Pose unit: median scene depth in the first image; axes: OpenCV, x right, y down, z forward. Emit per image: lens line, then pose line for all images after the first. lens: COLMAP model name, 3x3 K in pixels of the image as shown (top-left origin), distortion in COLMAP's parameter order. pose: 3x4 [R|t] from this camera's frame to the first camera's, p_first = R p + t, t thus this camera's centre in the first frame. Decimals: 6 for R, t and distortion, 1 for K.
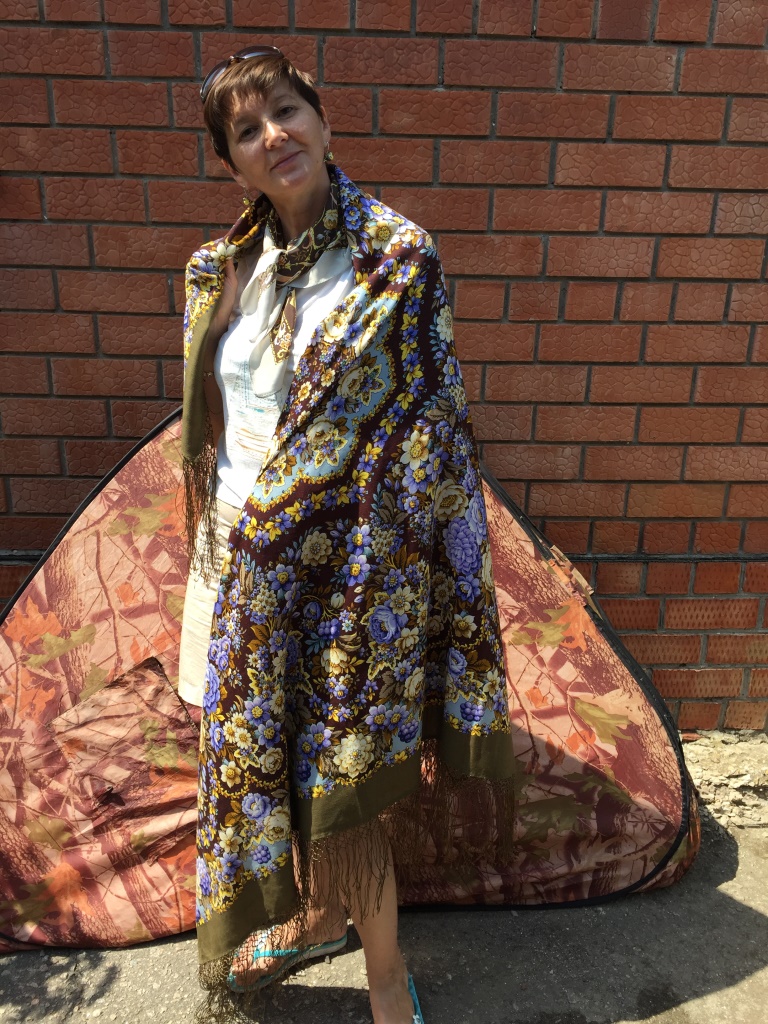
lens RADIAL K [[868.9, 0, 385.4], [0, 868.9, 511.4], [0, 0, 1]] dist [0.035943, -0.068439]
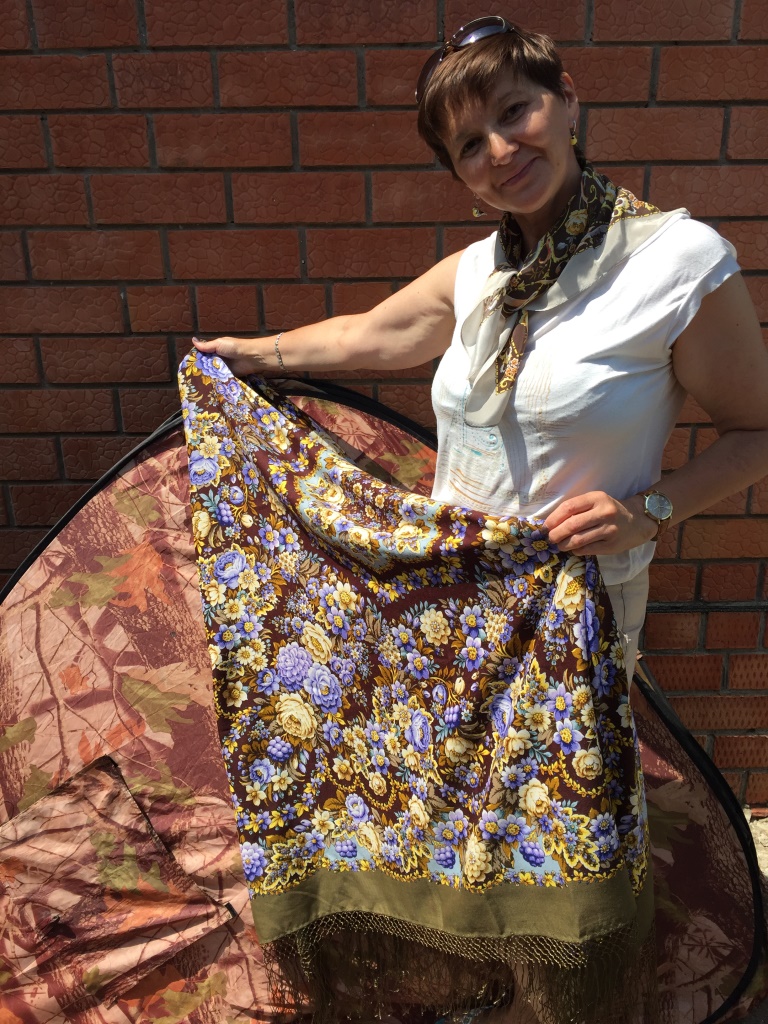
lens RADIAL K [[868.9, 0, 394.1], [0, 868.9, 506.8], [0, 0, 1]] dist [0.035943, -0.068439]
pose [[0.998983, -0.021701, -0.039527, 0.041996], [0.022533, 0.999531, 0.020735, -0.075502], [0.039058, -0.021605, 0.999003, 0.178729]]
